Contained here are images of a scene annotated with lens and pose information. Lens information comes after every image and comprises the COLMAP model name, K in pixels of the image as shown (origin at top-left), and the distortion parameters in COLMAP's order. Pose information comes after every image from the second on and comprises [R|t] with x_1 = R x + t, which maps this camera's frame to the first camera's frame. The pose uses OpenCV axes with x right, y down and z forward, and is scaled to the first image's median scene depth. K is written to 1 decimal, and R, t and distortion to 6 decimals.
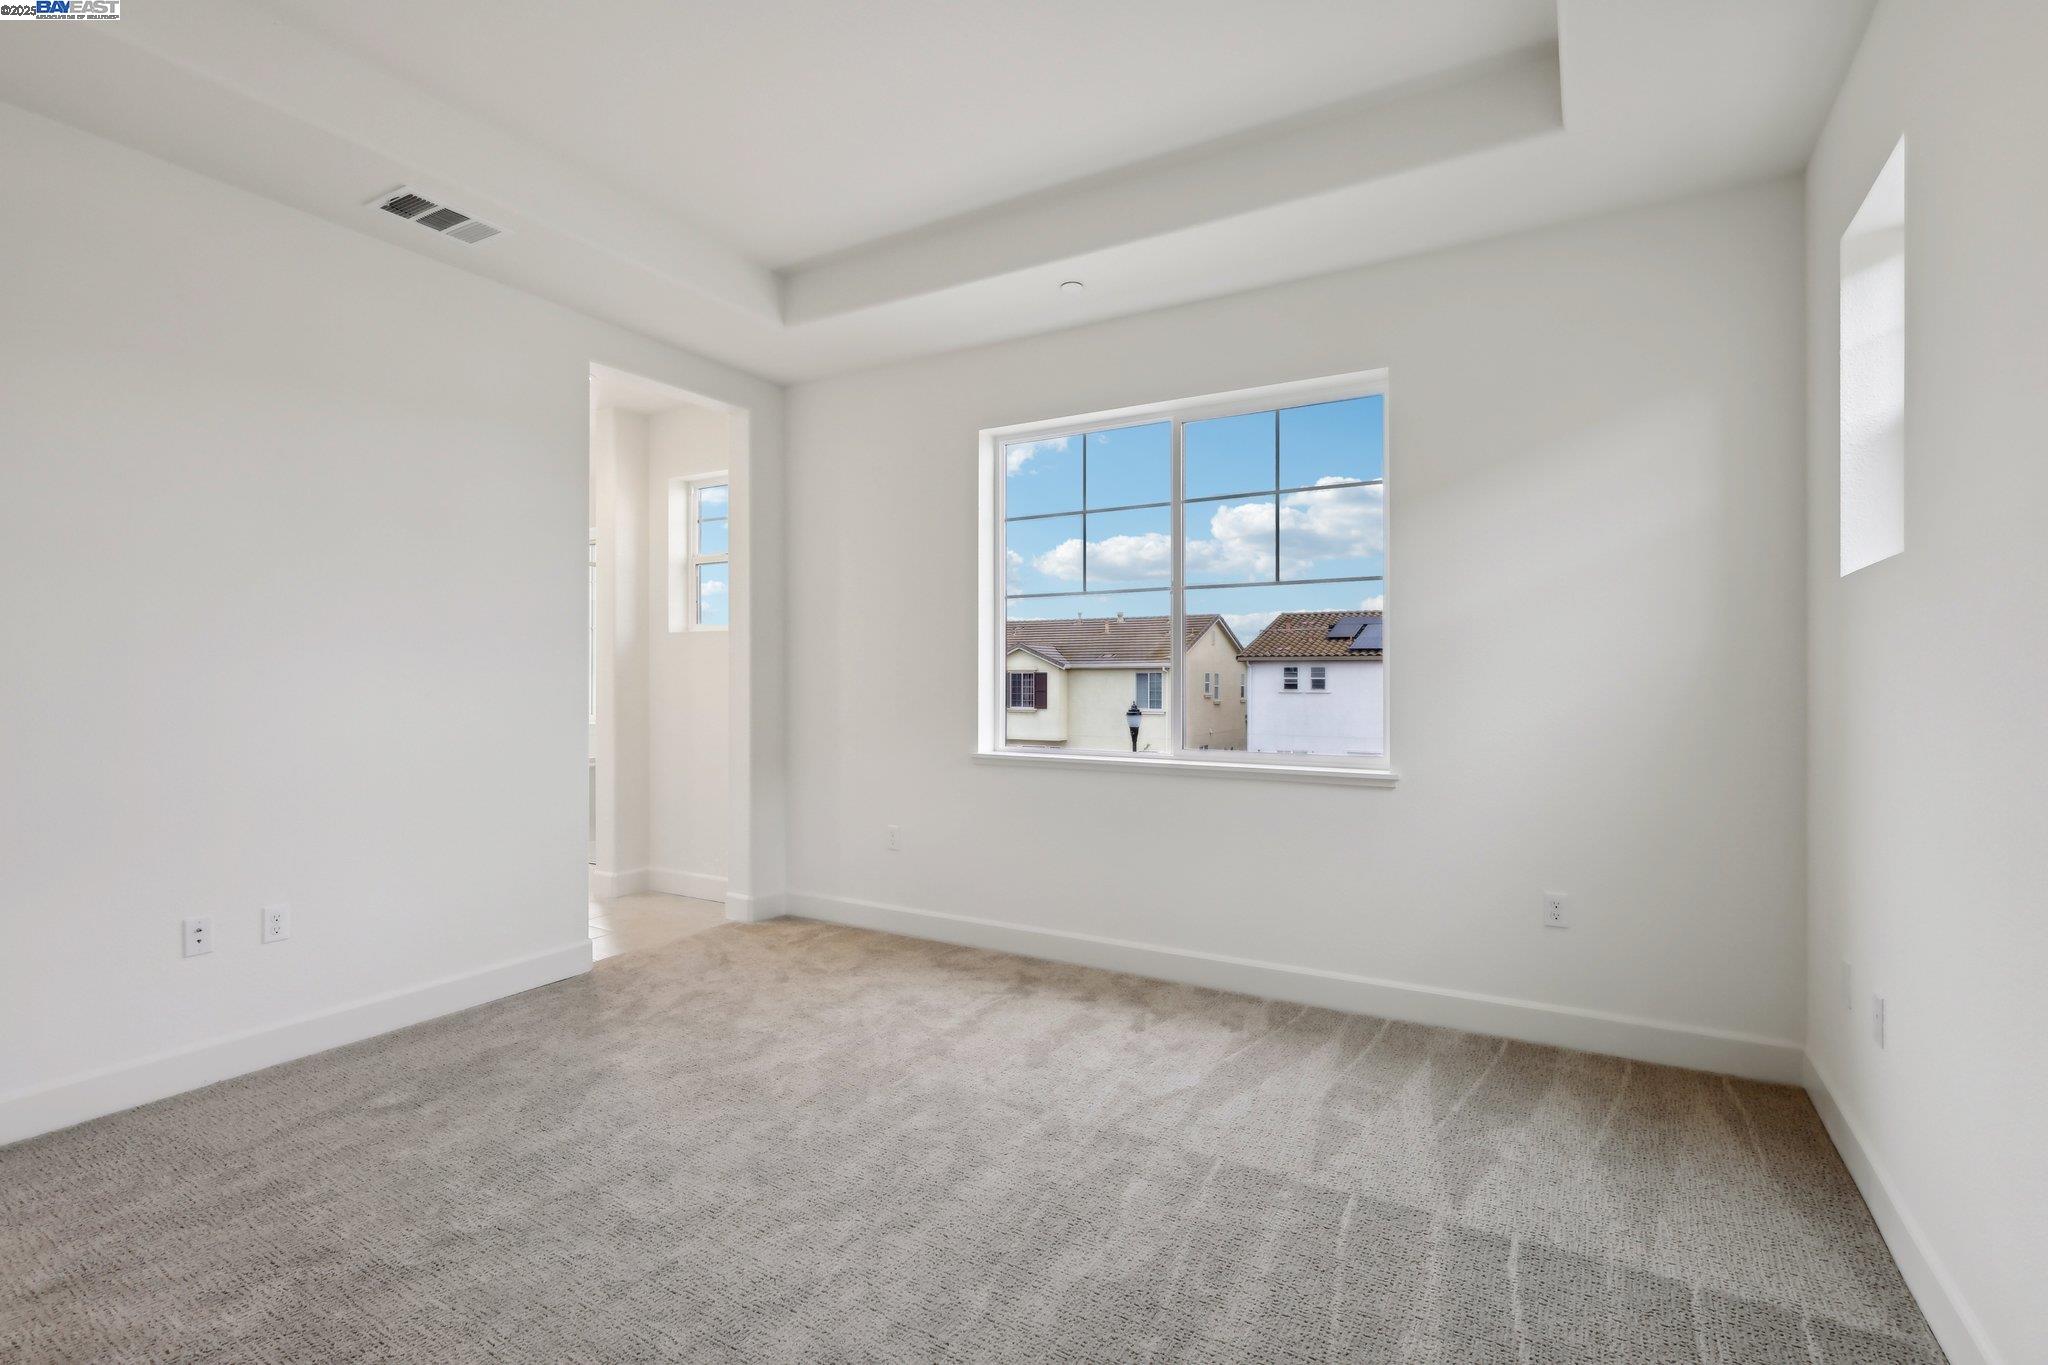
lens RADIAL K [[952.3, 0, 1028.6], [0, 952.3, 680.2], [0, 0, 1]] dist [0.000872, 0.000491]
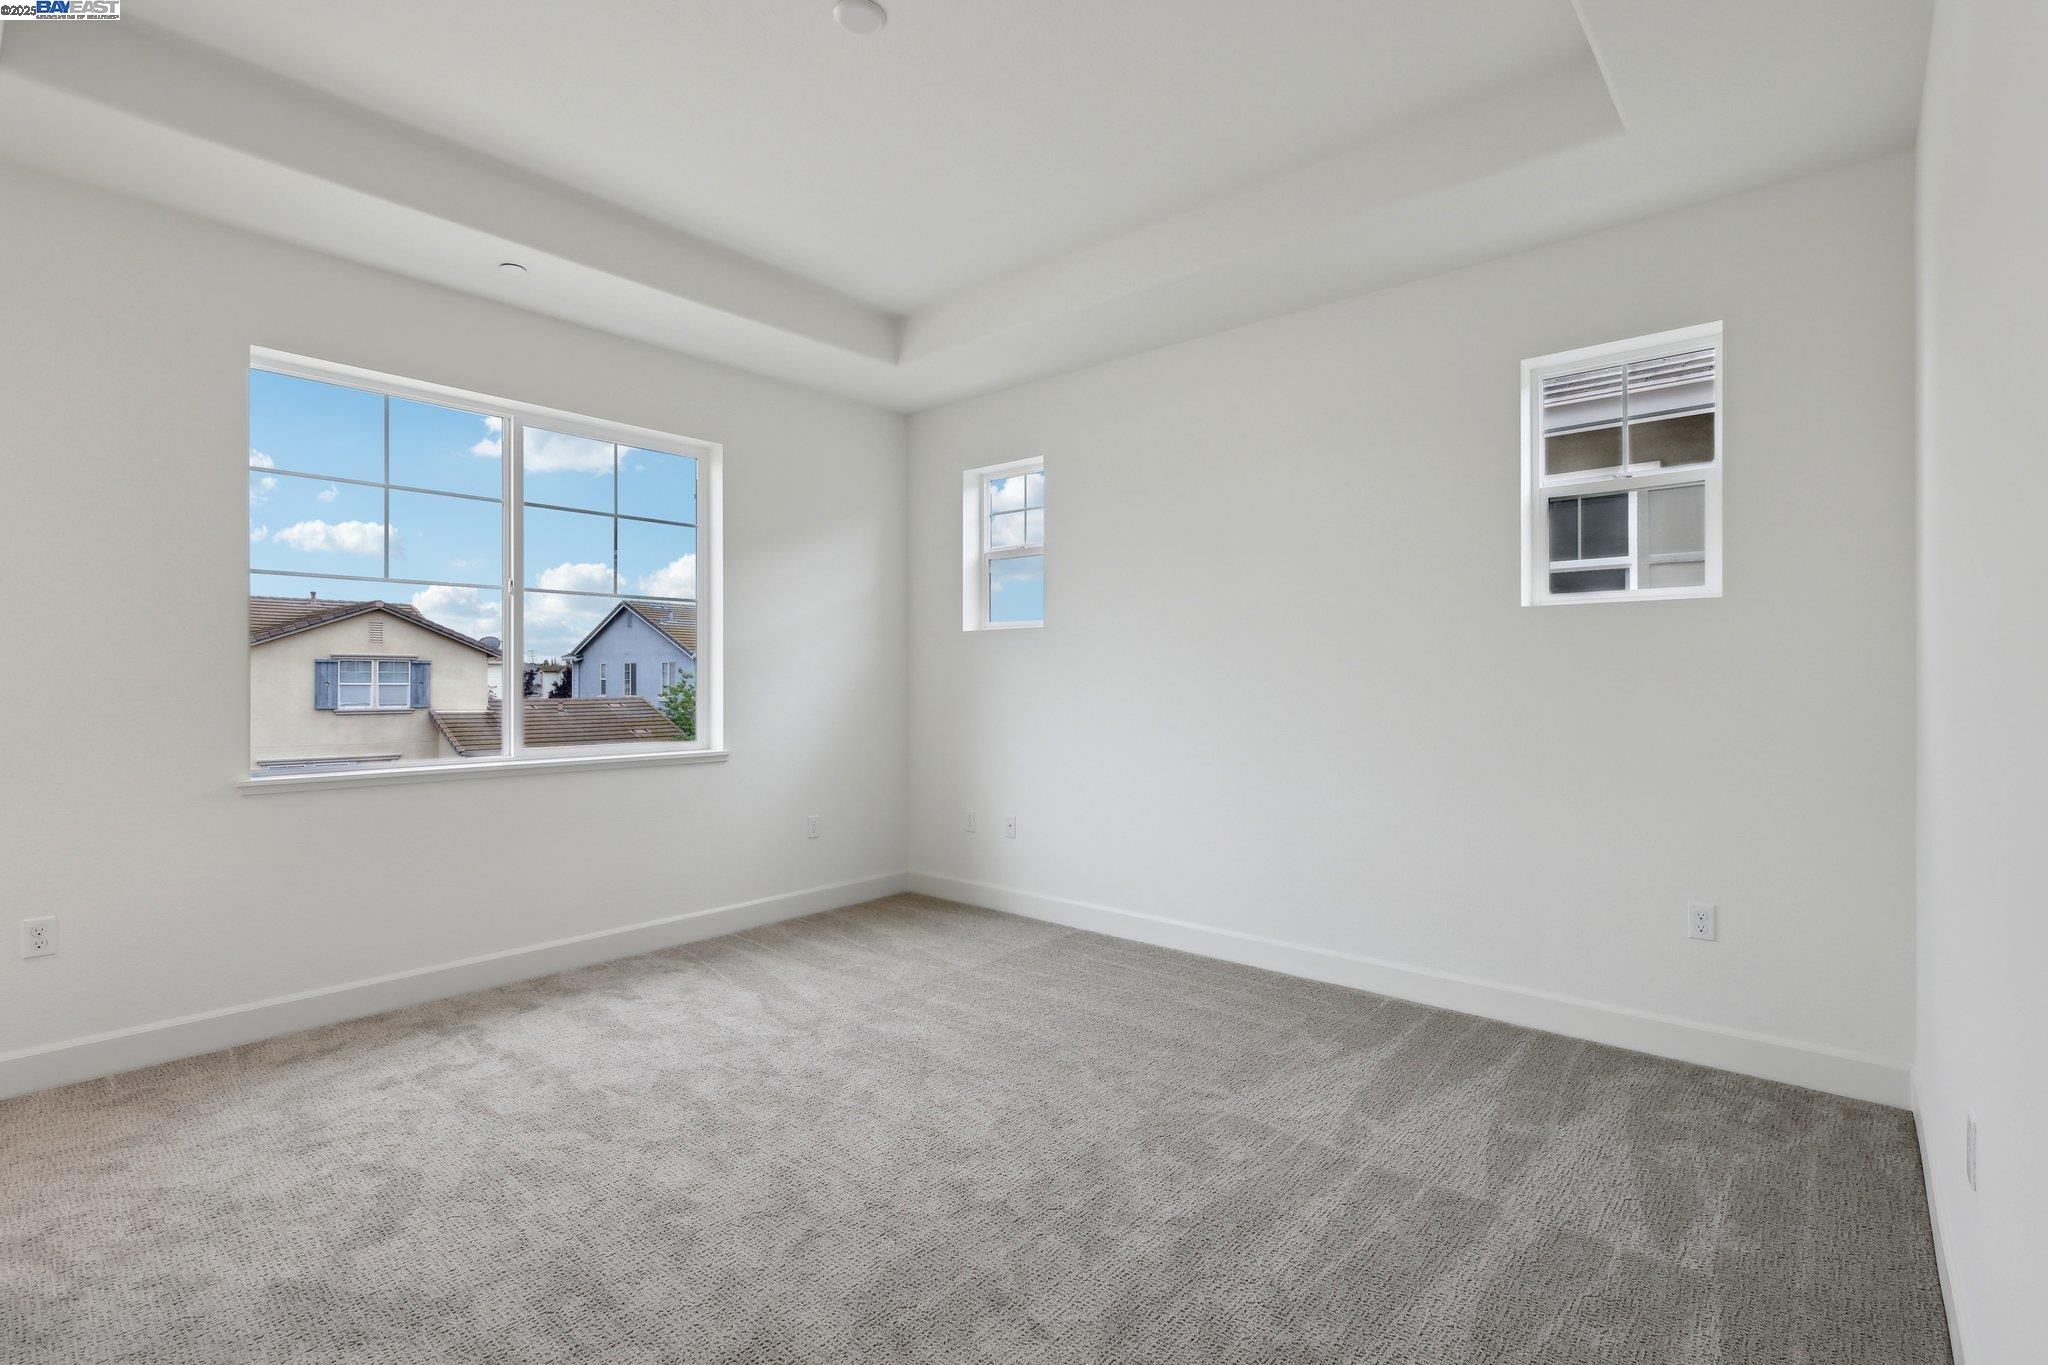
lens RADIAL K [[952.3, 0, 1028.6], [0, 952.3, 680.2], [0, 0, 1]] dist [0.000872, 0.000491]
pose [[0.175587, 0.001752, 0.984462, -0.859682], [0.004166, 0.999988, -0.002523, 0.004811], [-0.984455, 0.004544, 0.175578, 0.346317]]
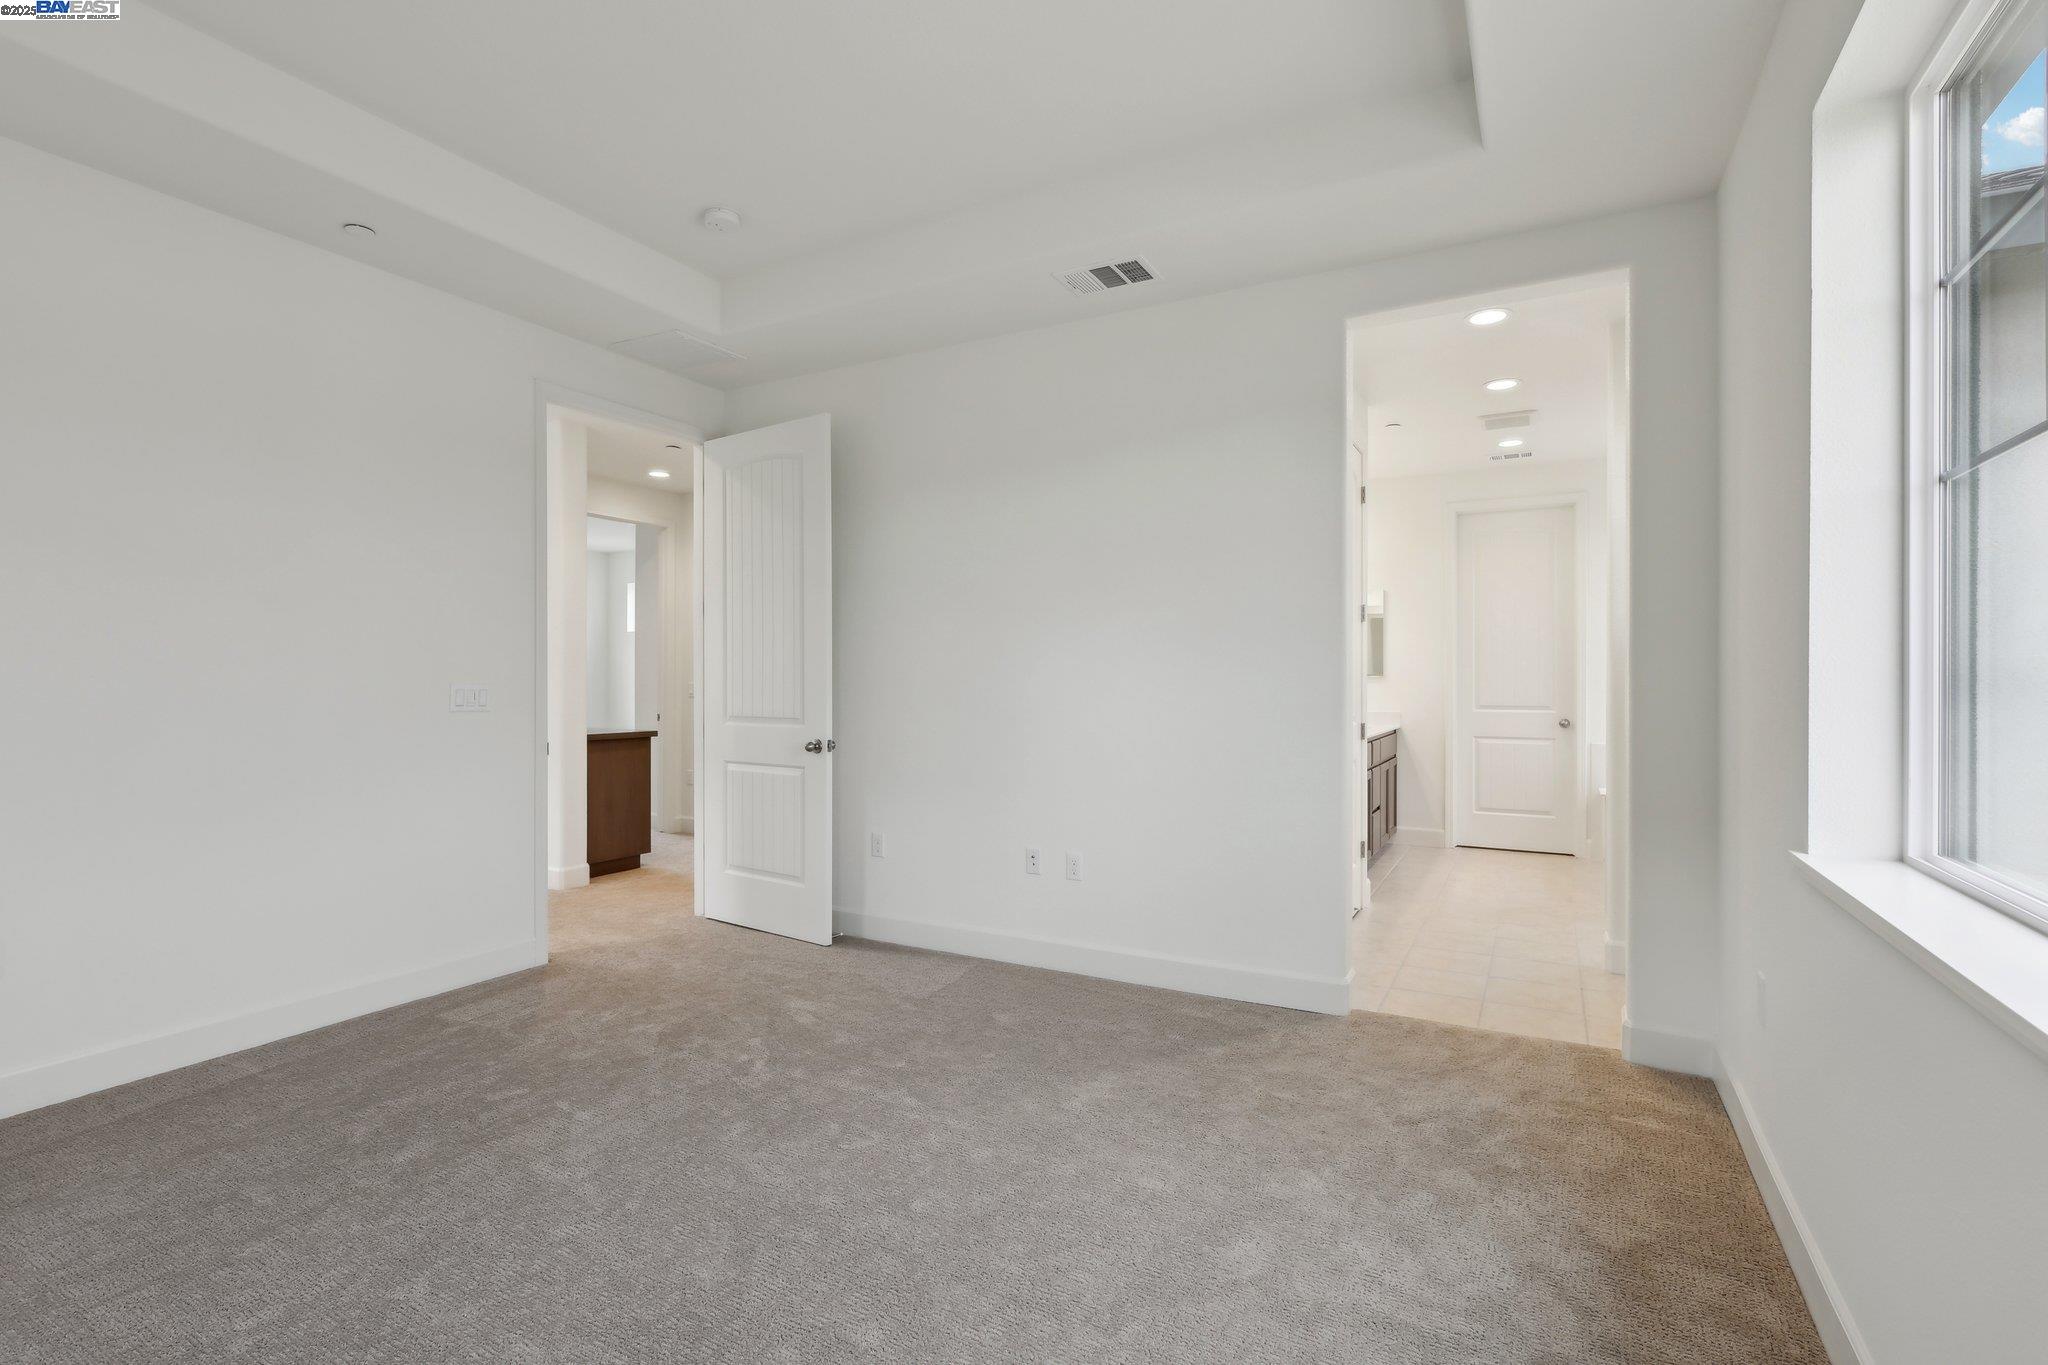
lens RADIAL K [[952.3, 0, 1028.6], [0, 952.3, 680.2], [0, 0, 1]] dist [0.000872, 0.000491]
pose [[0.031415, 0.002233, -0.999504, 0.470624], [-0.000529, 0.999997, 0.002218, -0.006001], [0.999506, 0.000459, 0.031416, 0.795513]]
